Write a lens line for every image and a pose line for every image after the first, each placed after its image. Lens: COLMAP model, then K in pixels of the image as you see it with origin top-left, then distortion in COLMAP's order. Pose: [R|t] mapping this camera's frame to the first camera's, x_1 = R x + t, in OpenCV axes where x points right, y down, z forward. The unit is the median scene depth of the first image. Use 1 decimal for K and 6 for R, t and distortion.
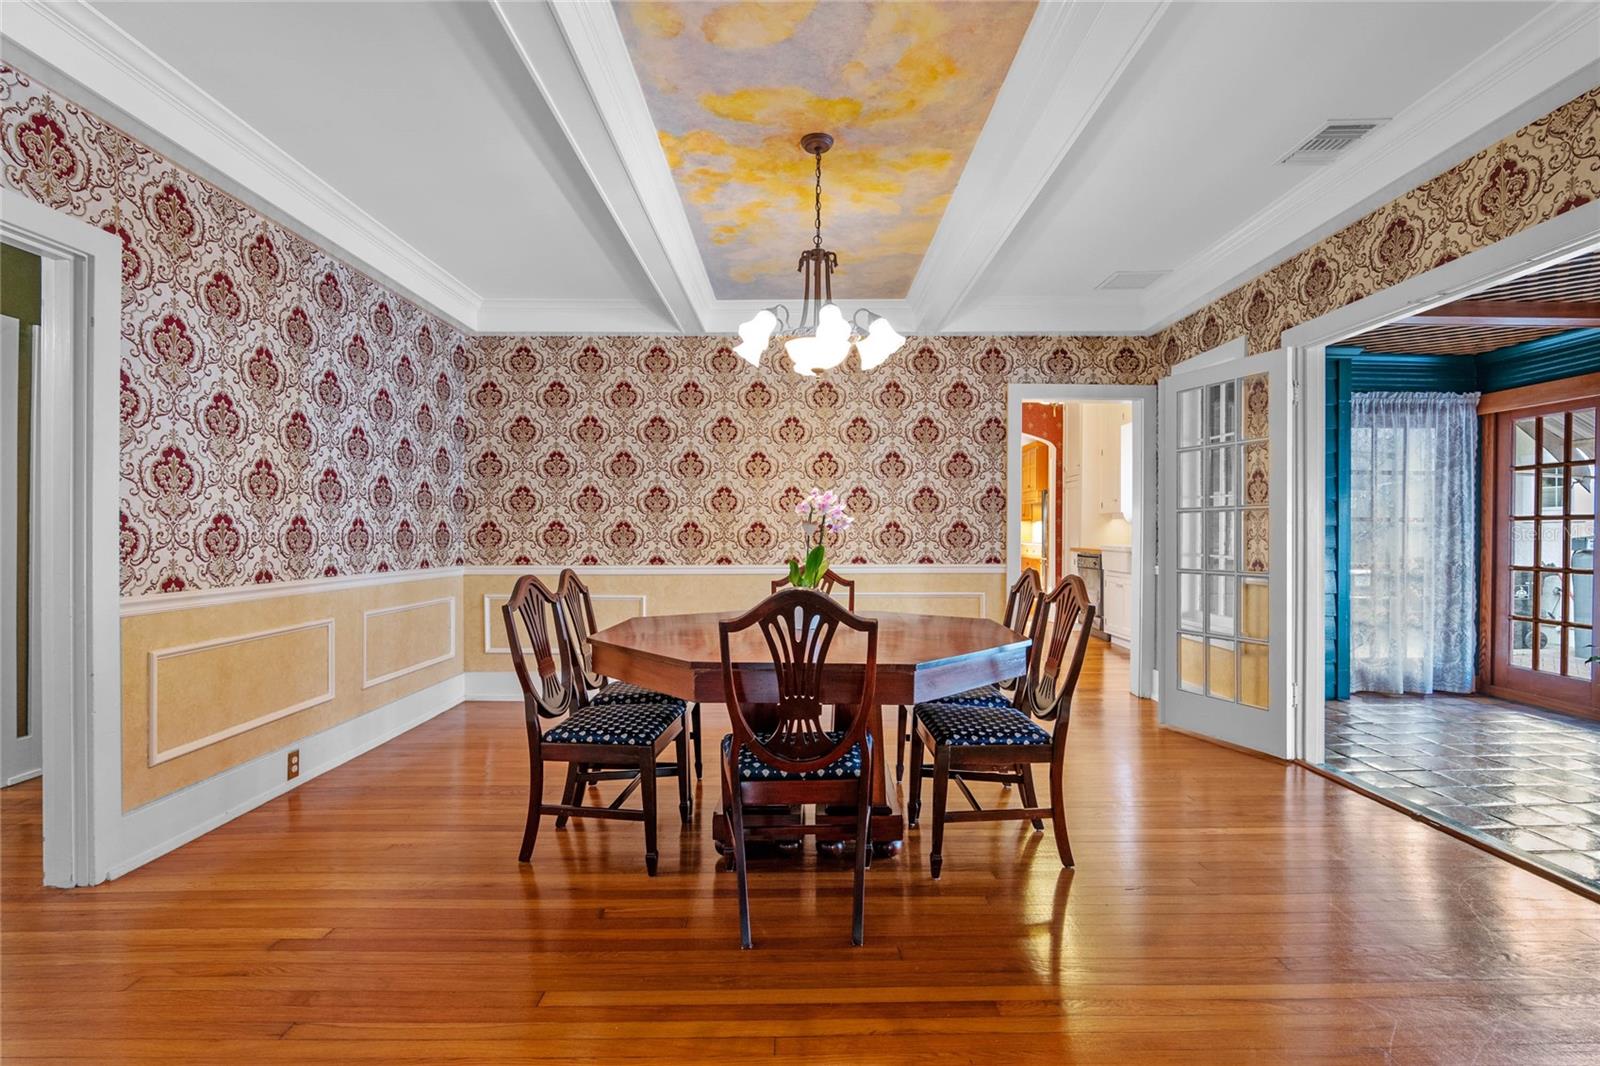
lens RADIAL K [[744.1, 0, 789.8], [0, 744.1, 535.9], [0, 0, 1]] dist [-0.020760, 0.005629]
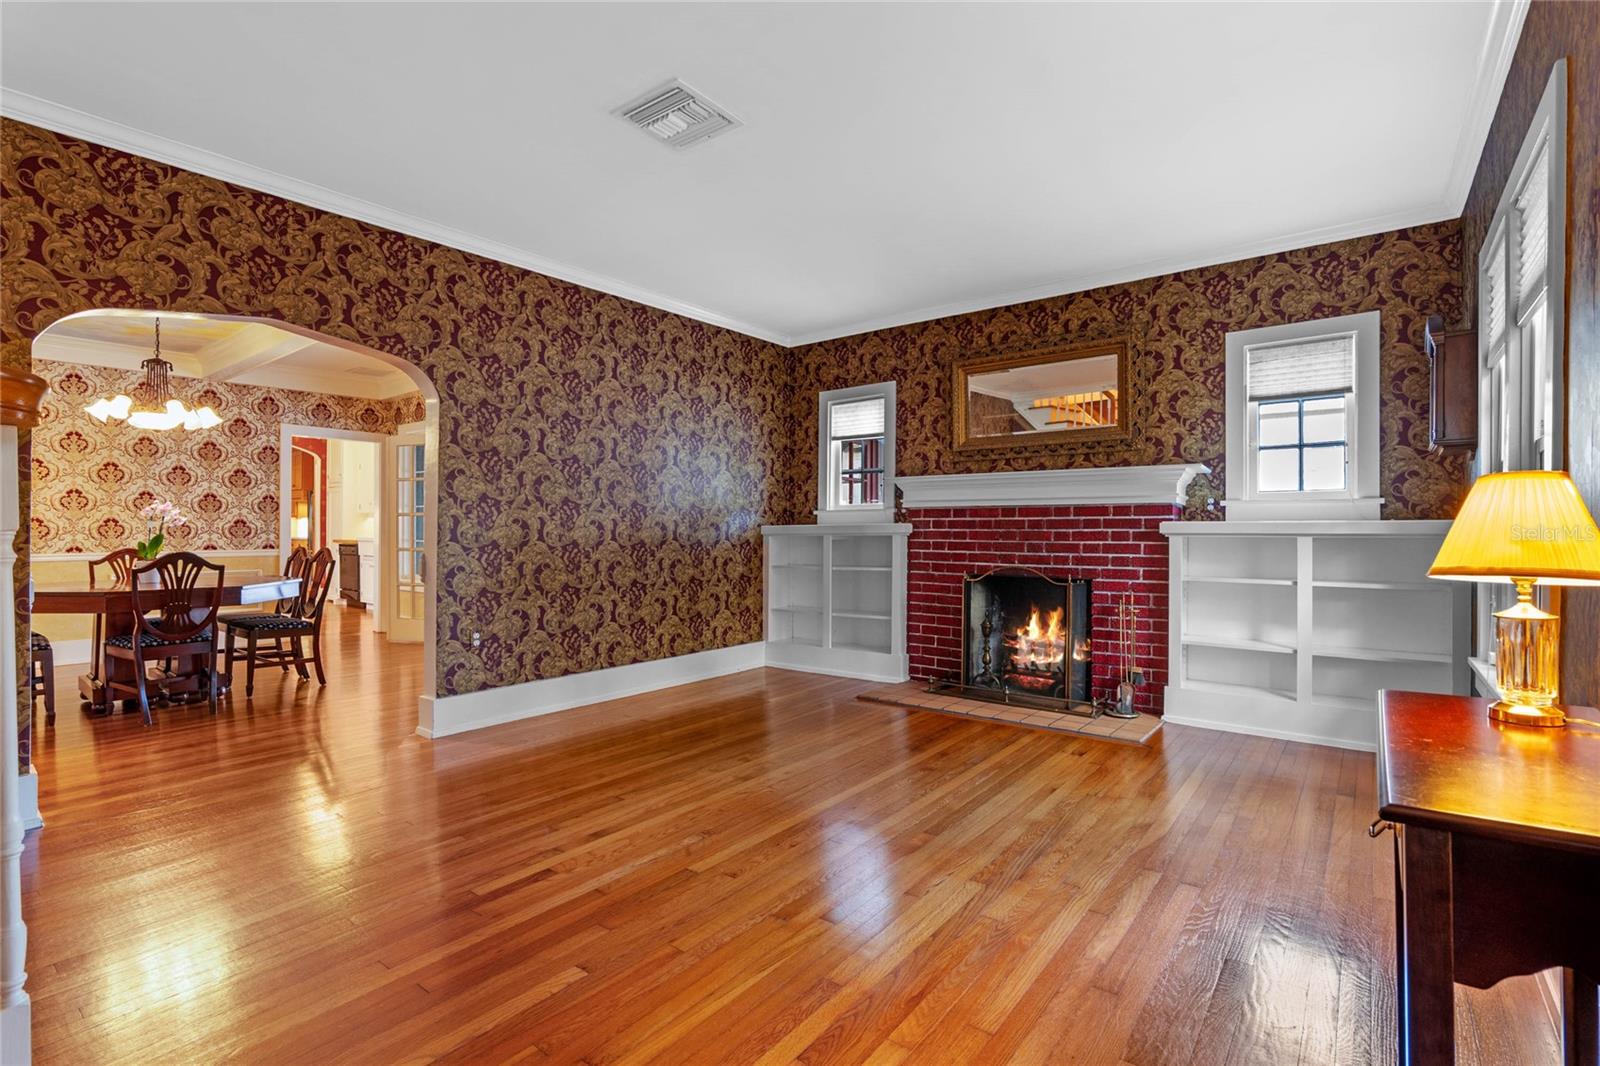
lens RADIAL K [[744.1, 0, 804.7], [0, 744.1, 533.2], [0, 0, 1]] dist [-0.020760, 0.005629]
pose [[0.606343, -0.001702, 0.795202, -0.223119], [0.001039, 0.999999, 0.001348, 0.005954], [-0.795203, 0.000009, 0.606344, -0.662939]]
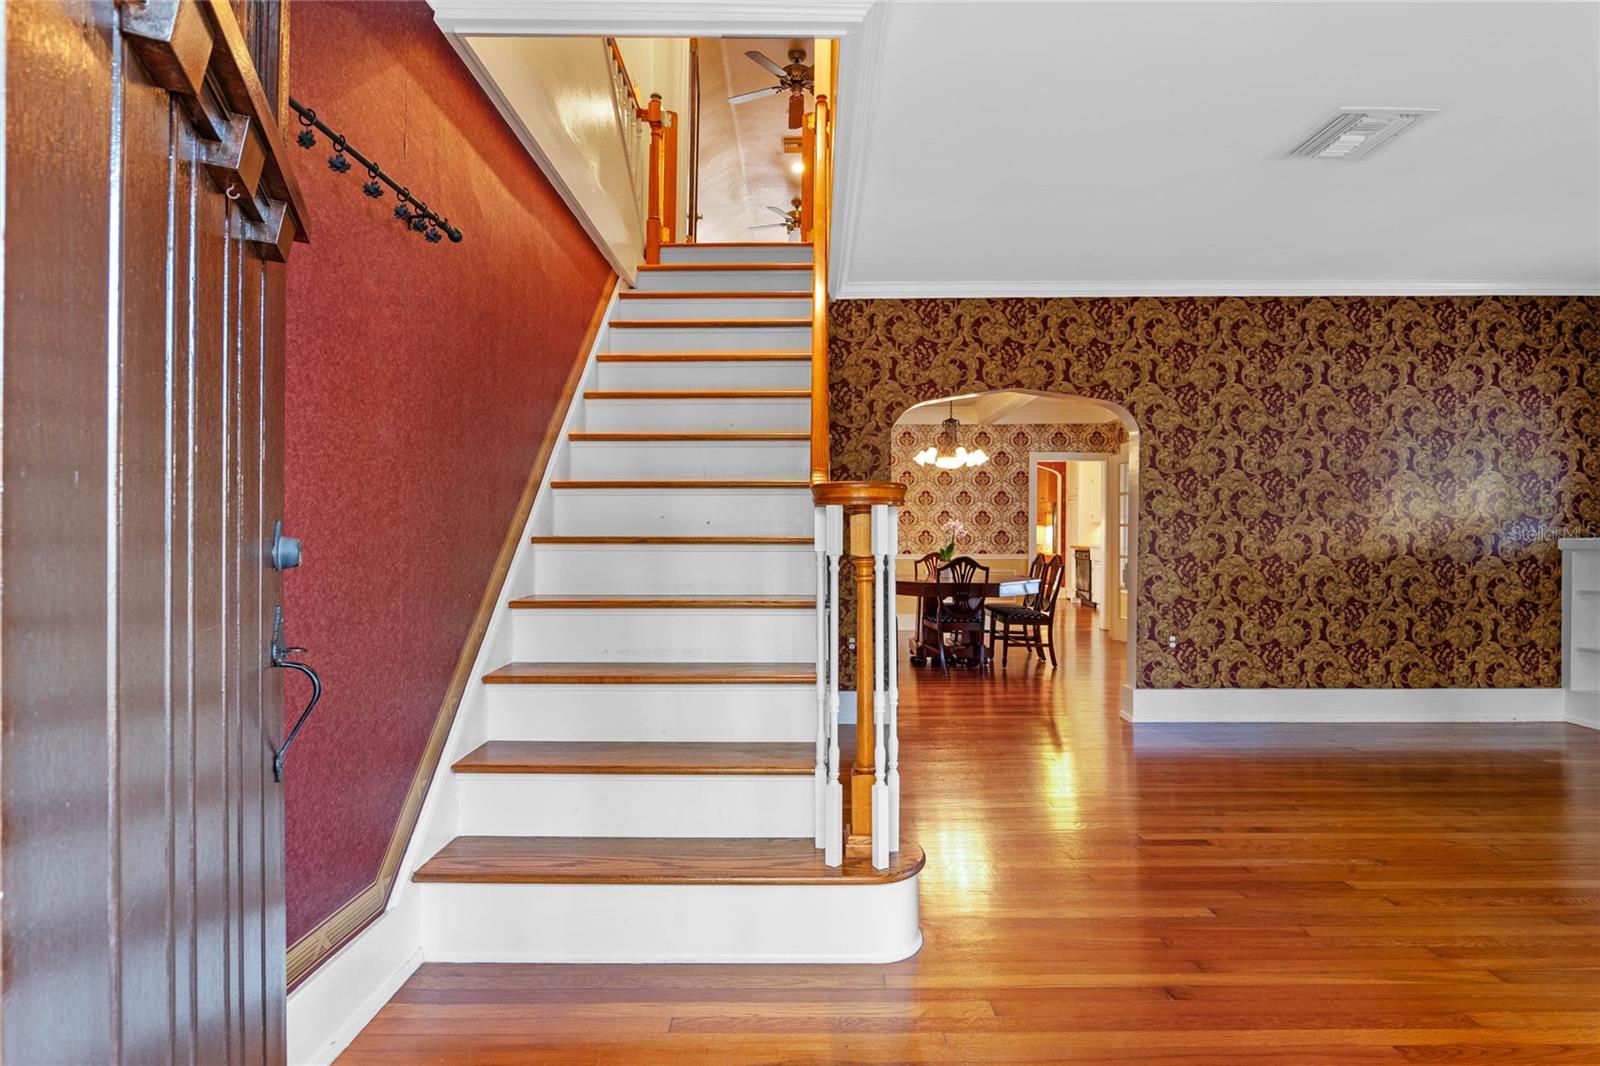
lens RADIAL K [[744.1, 0, 795.5], [0, 744.1, 536.6], [0, 0, 1]] dist [-0.020760, 0.005629]
pose [[0.999937, 0.001539, -0.011143, -0.242658], [-0.001542, 0.999999, -0.000241, -0.002769], [0.011143, 0.000258, 0.999938, -0.773612]]
